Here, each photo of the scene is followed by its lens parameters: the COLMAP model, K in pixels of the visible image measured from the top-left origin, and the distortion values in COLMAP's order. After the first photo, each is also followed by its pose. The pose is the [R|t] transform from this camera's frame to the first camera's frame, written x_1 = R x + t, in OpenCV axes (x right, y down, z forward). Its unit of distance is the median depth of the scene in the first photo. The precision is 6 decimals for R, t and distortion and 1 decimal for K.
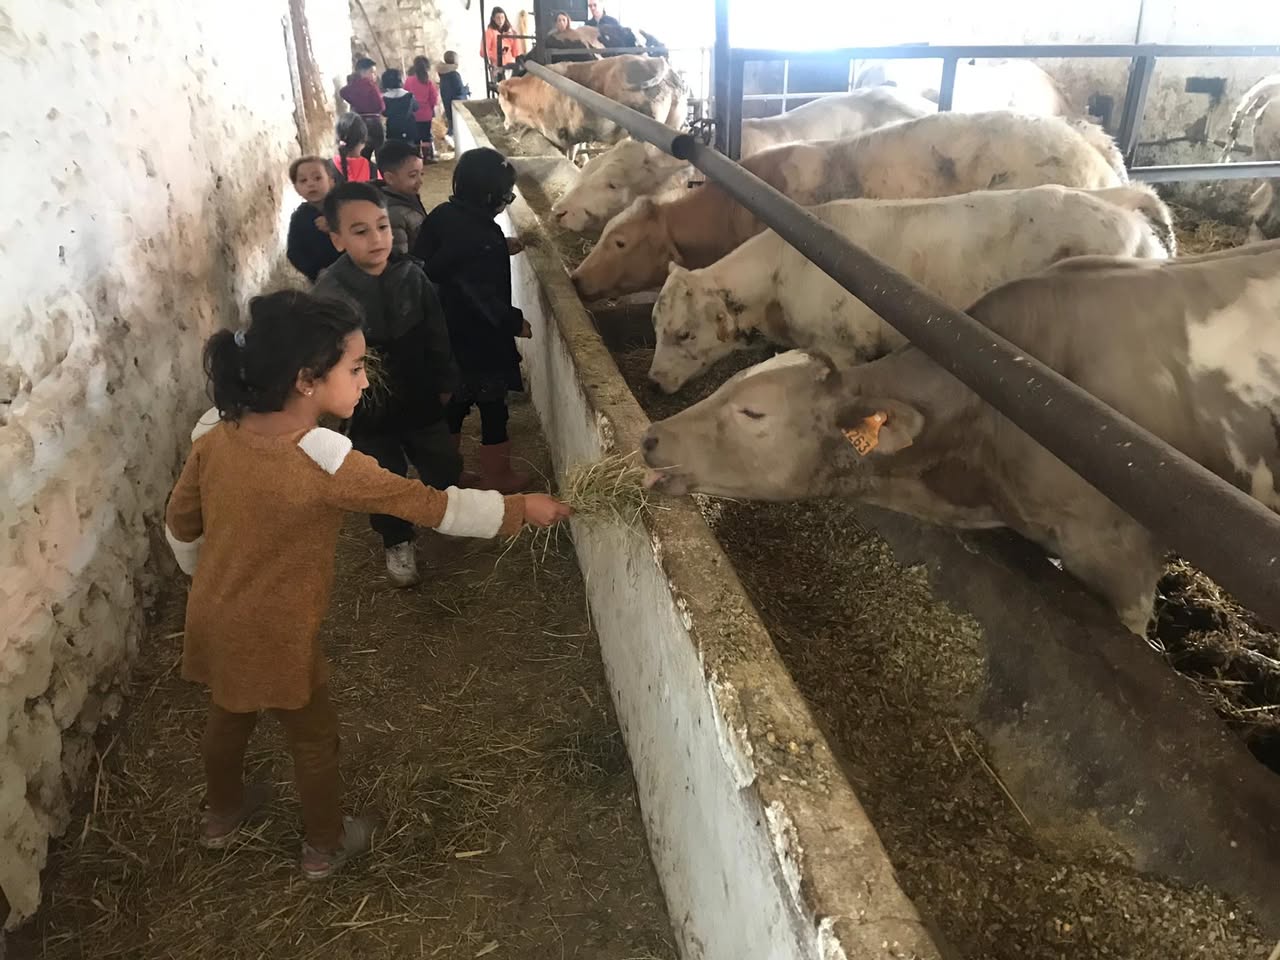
lens RADIAL K [[957.3, 0, 640.0], [0, 957.3, 480.0], [0, 0, 1]] dist [-0.004138, 0.001986]
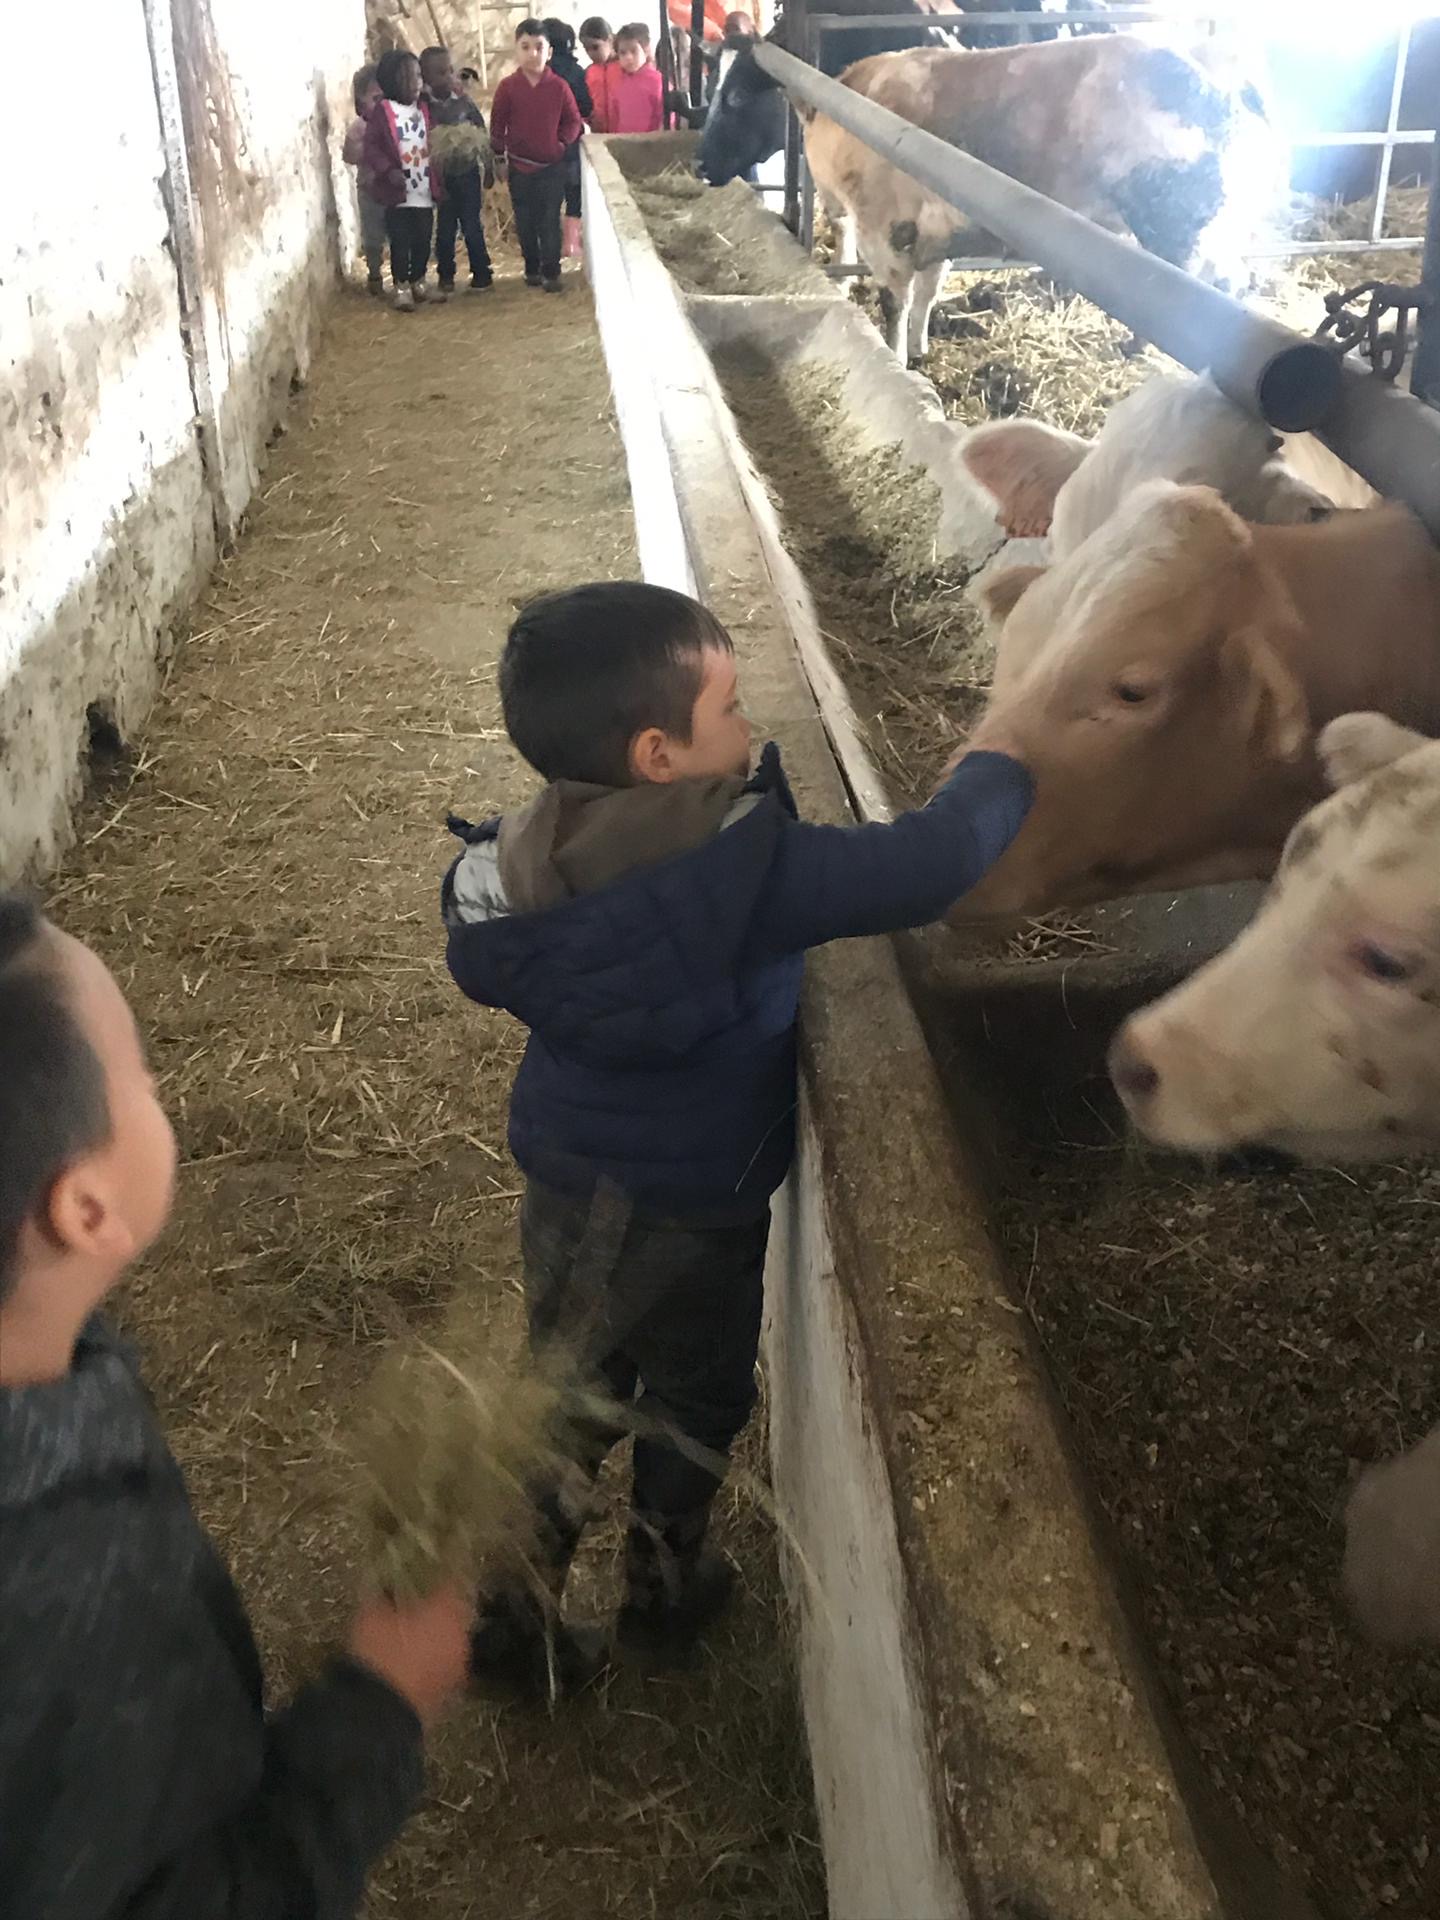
lens RADIAL K [[1904.5, 0, 720.0], [0, 1904.5, 960.0], [0, 0, 1]] dist [0.002114, 0.009169]
pose [[0.991927, 0.061744, -0.110760, -0.028954], [-0.057406, 0.997469, 0.041943, -0.109854], [0.113069, -0.035246, 0.992962, 0.237784]]
